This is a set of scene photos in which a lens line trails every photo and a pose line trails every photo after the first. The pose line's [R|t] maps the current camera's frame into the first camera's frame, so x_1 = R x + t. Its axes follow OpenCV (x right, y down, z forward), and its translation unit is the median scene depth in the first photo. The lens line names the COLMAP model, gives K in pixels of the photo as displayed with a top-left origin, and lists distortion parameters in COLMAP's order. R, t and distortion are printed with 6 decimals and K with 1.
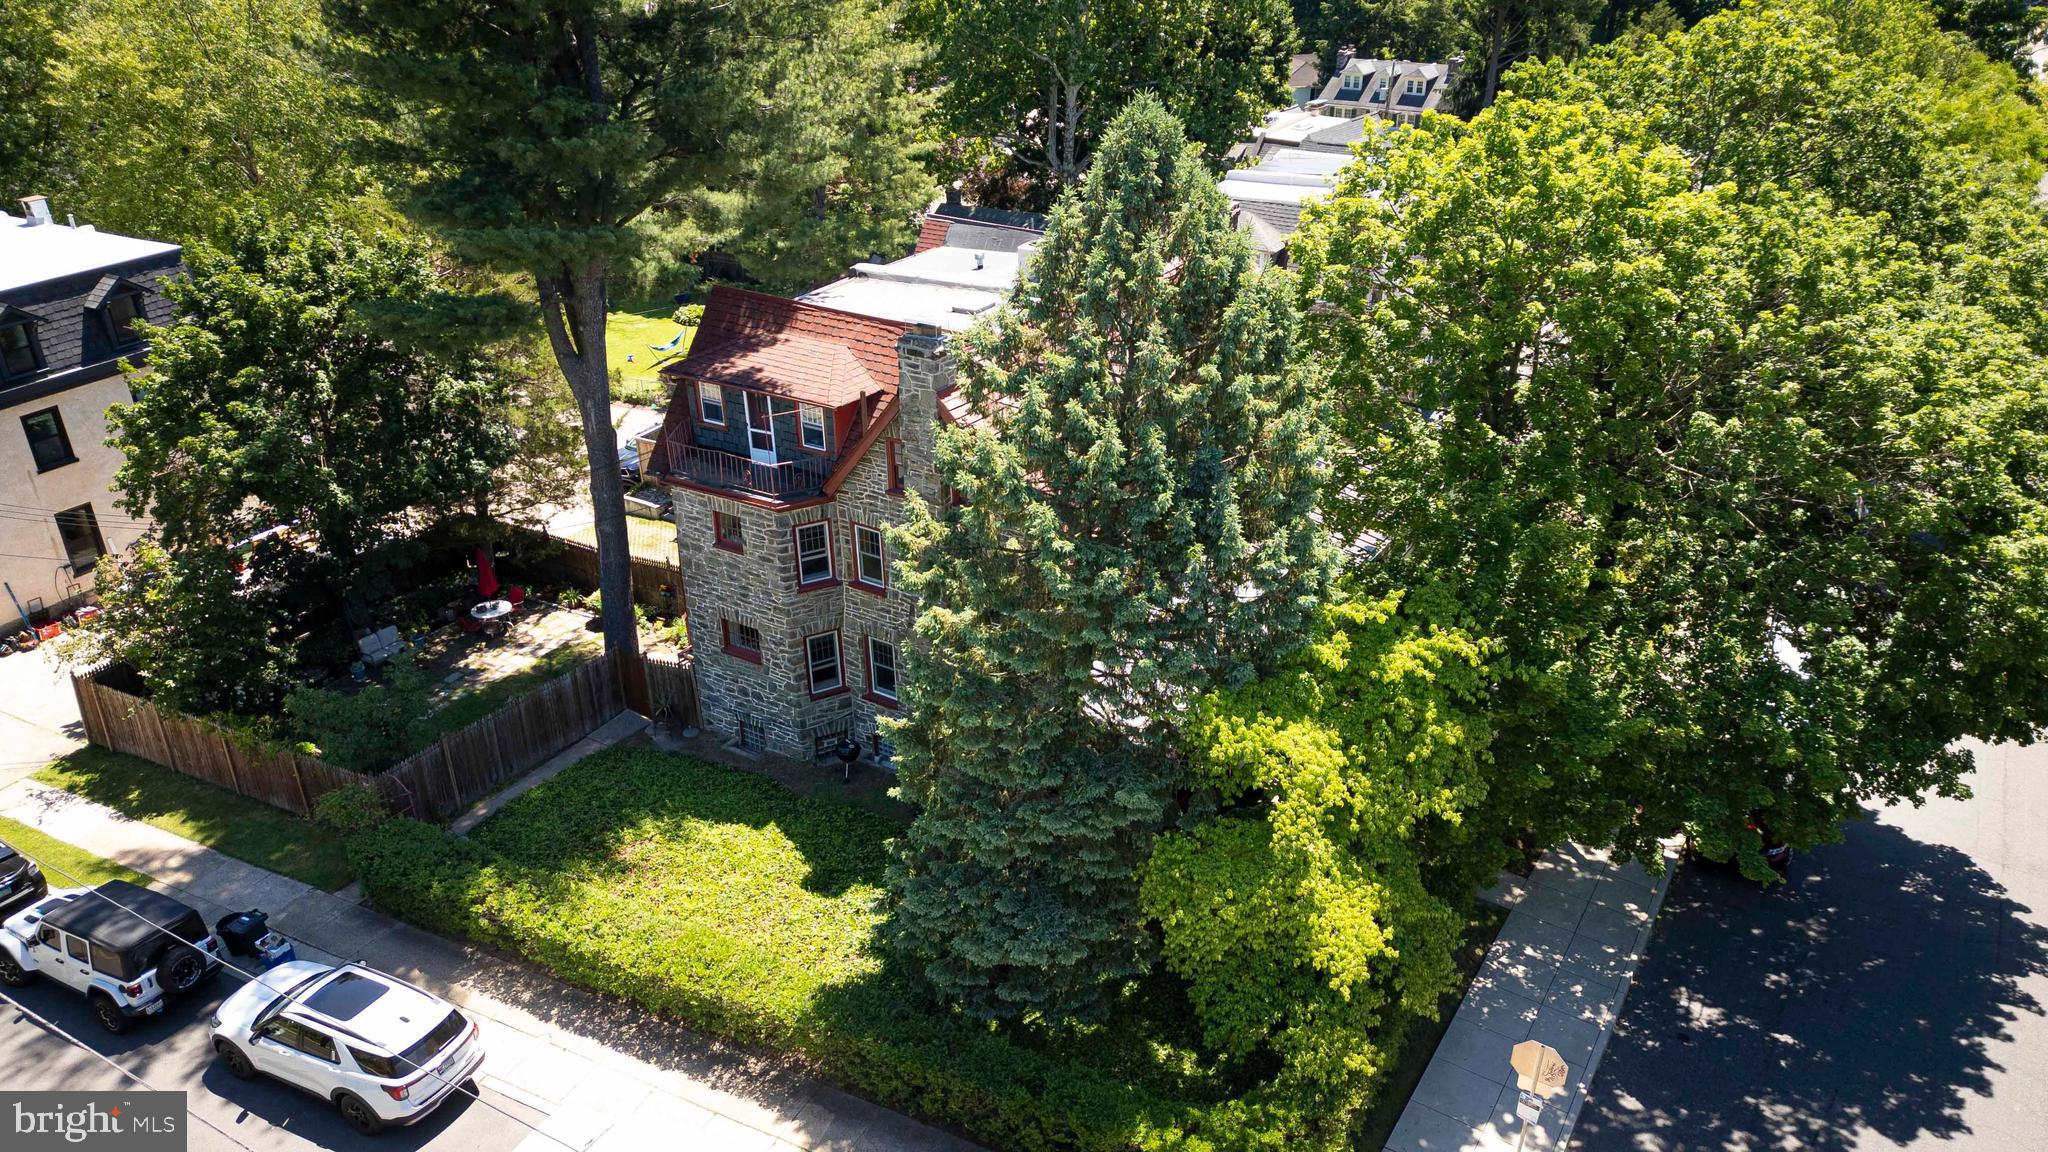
lens RADIAL K [[1421.1, 0, 1020.4], [0, 1421.1, 578.6], [0, 0, 1]] dist [0.110551, -0.125436]
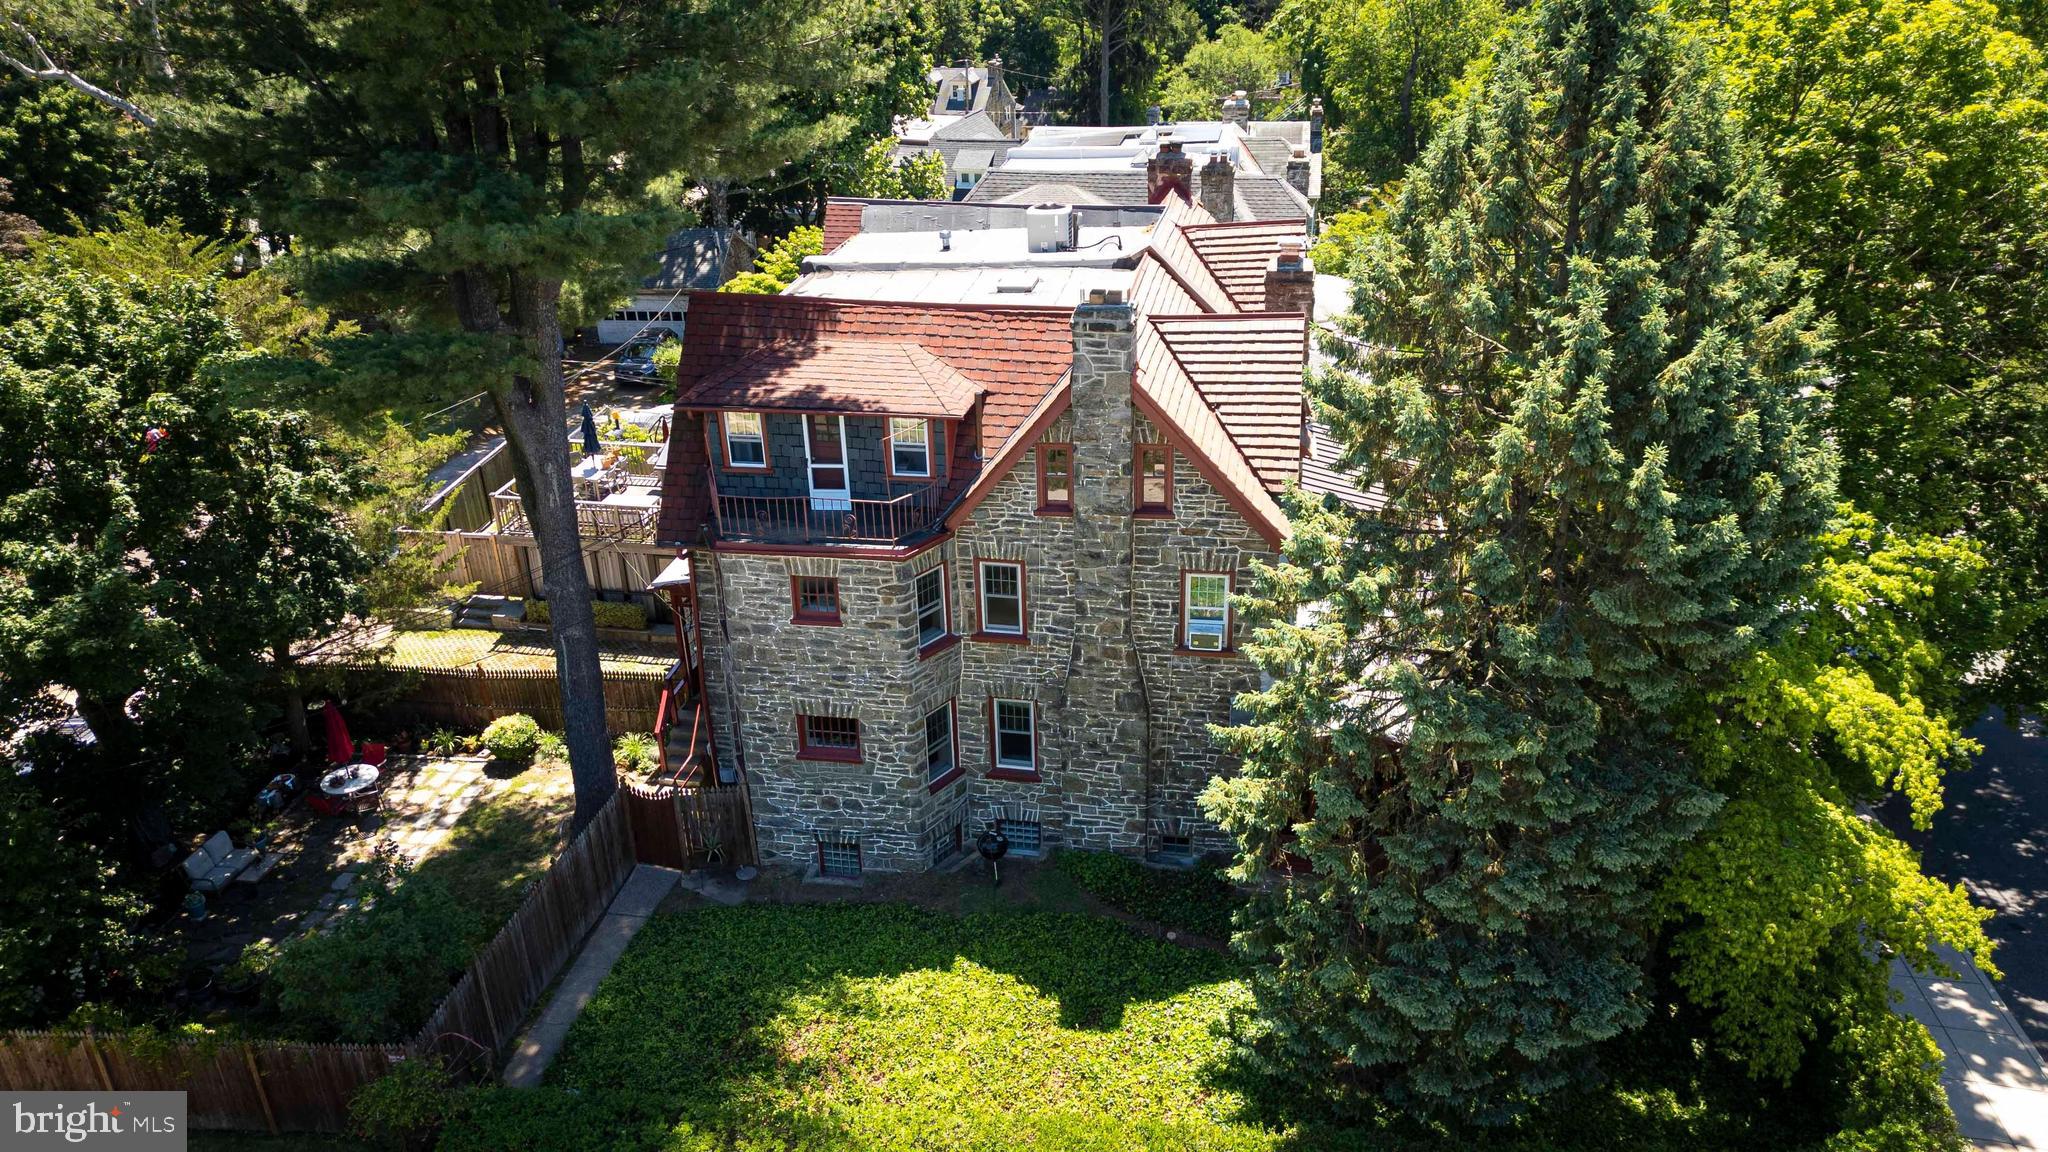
lens RADIAL K [[1421.3, 0, 1019.7], [0, 1421.3, 580.3], [0, 0, 1]] dist [0.124257, -0.138571]
pose [[0.925377, -0.171152, 0.338207, -0.354828], [0.178280, 0.983928, 0.010125, -0.030830], [-0.334504, 0.050926, 0.941017, 0.237082]]
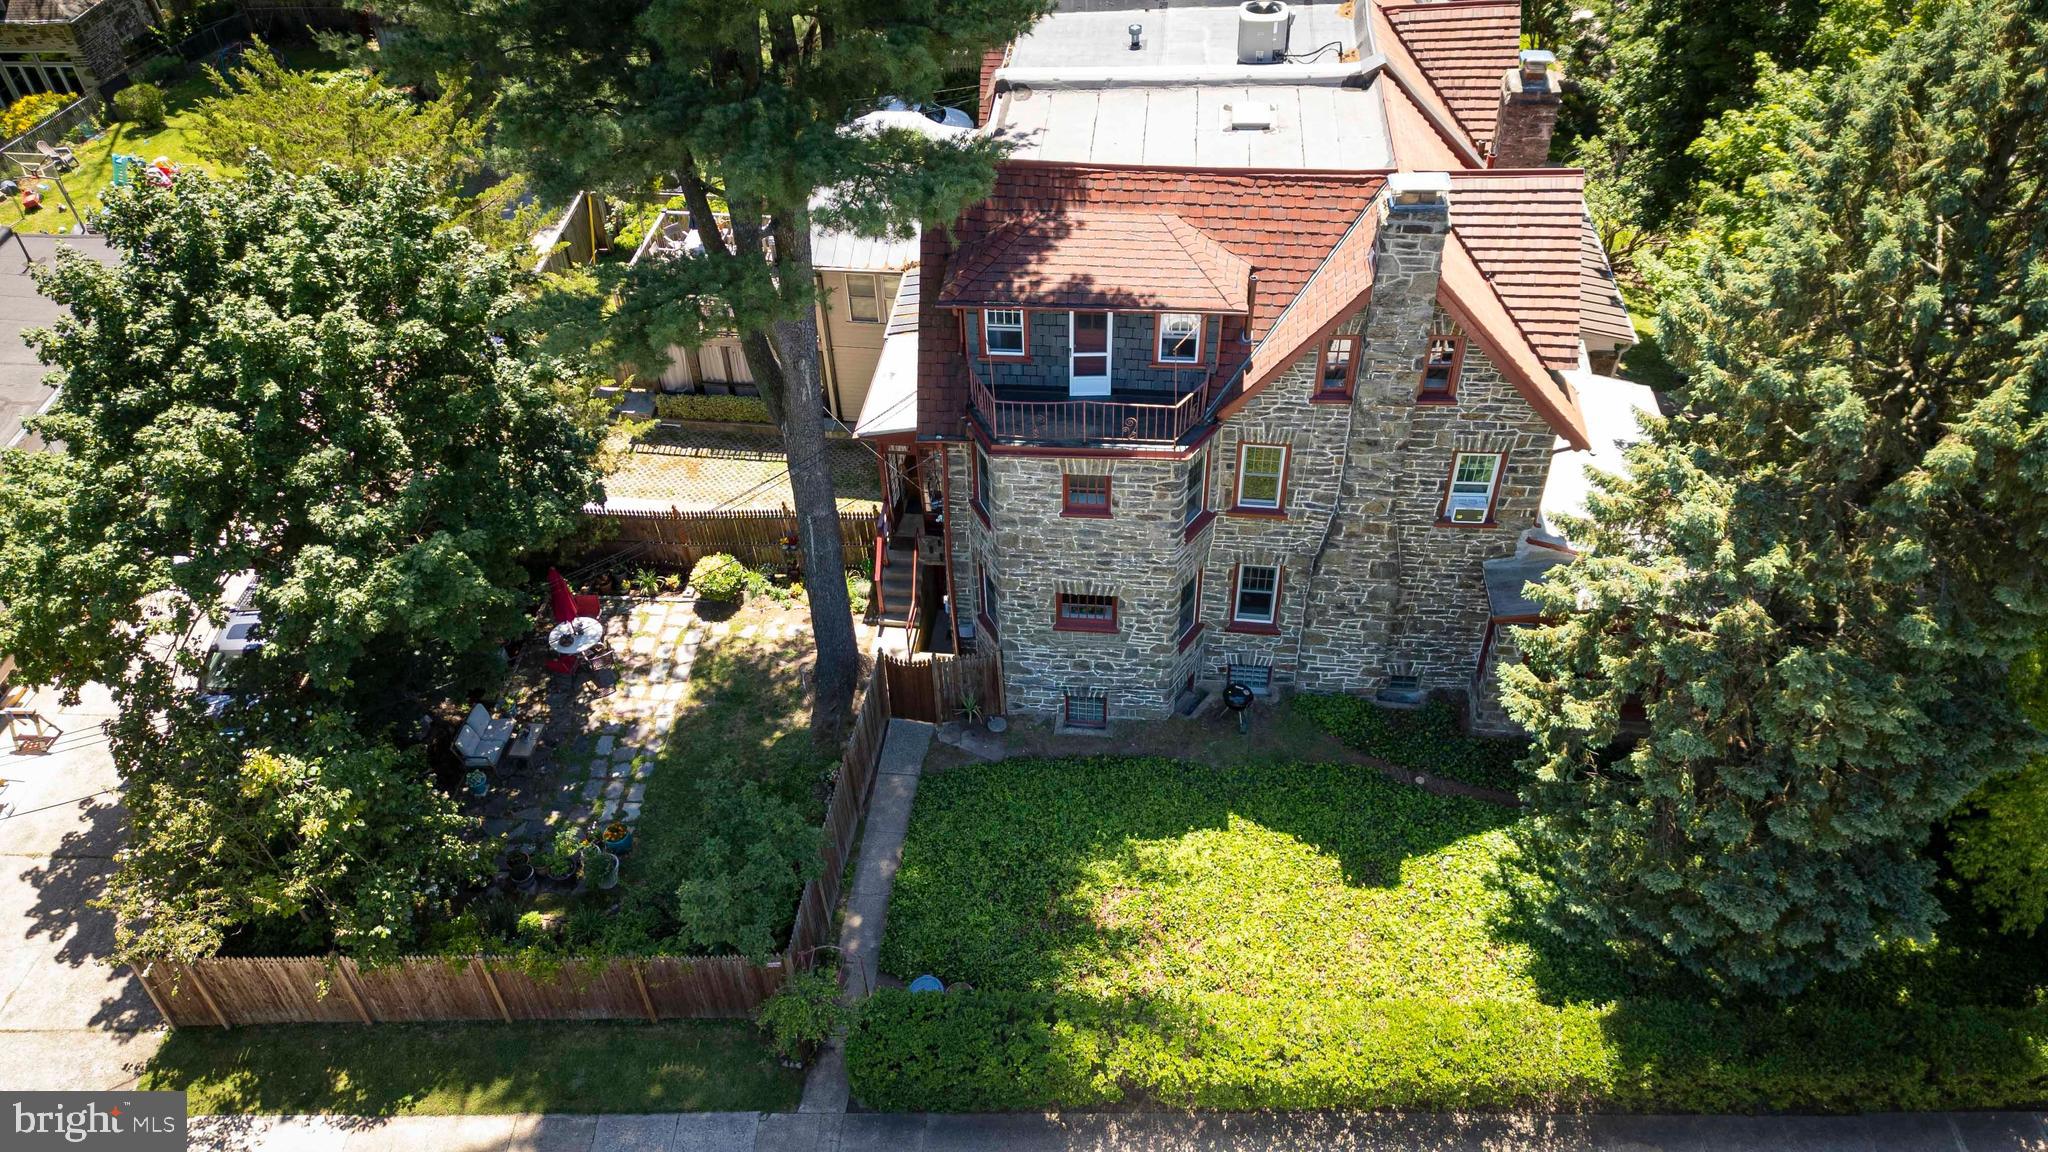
lens RADIAL K [[1421.1, 0, 1020.4], [0, 1421.1, 578.6], [0, 0, 1]] dist [0.110551, -0.125436]
pose [[0.896045, -0.302585, 0.324877, -0.491999], [0.208394, 0.932803, 0.294023, -0.220229], [-0.392013, -0.195755, 0.898891, 0.310319]]
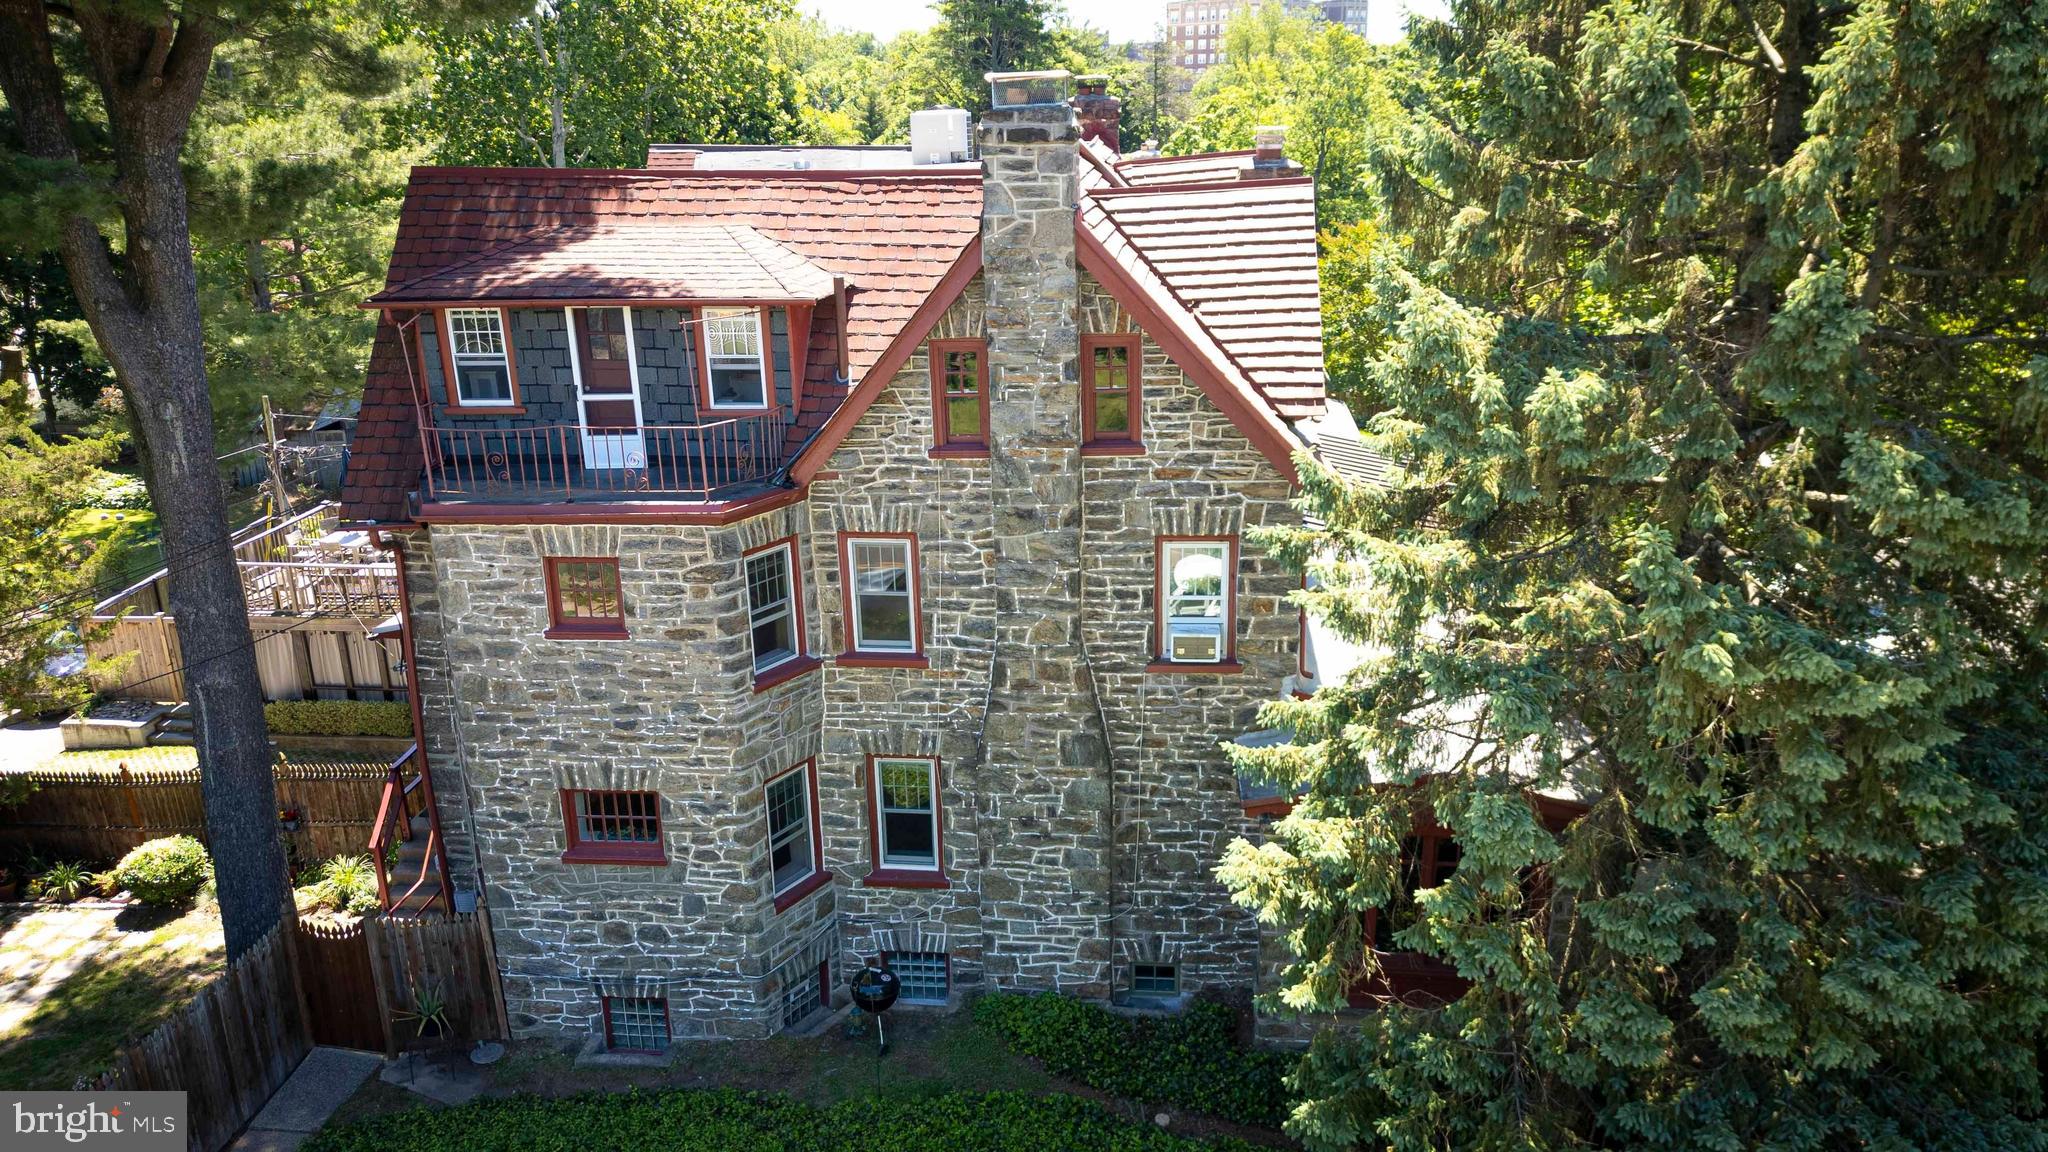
lens RADIAL K [[1423.9, 0, 1020.2], [0, 1423.9, 578.7], [0, 0, 1]] dist [0.102775, -0.127523]
pose [[0.893954, -0.145026, 0.424045, -0.274057], [0.206708, 0.972965, -0.103013, 0.041546], [-0.397641, 0.179743, 0.899763, 0.492529]]
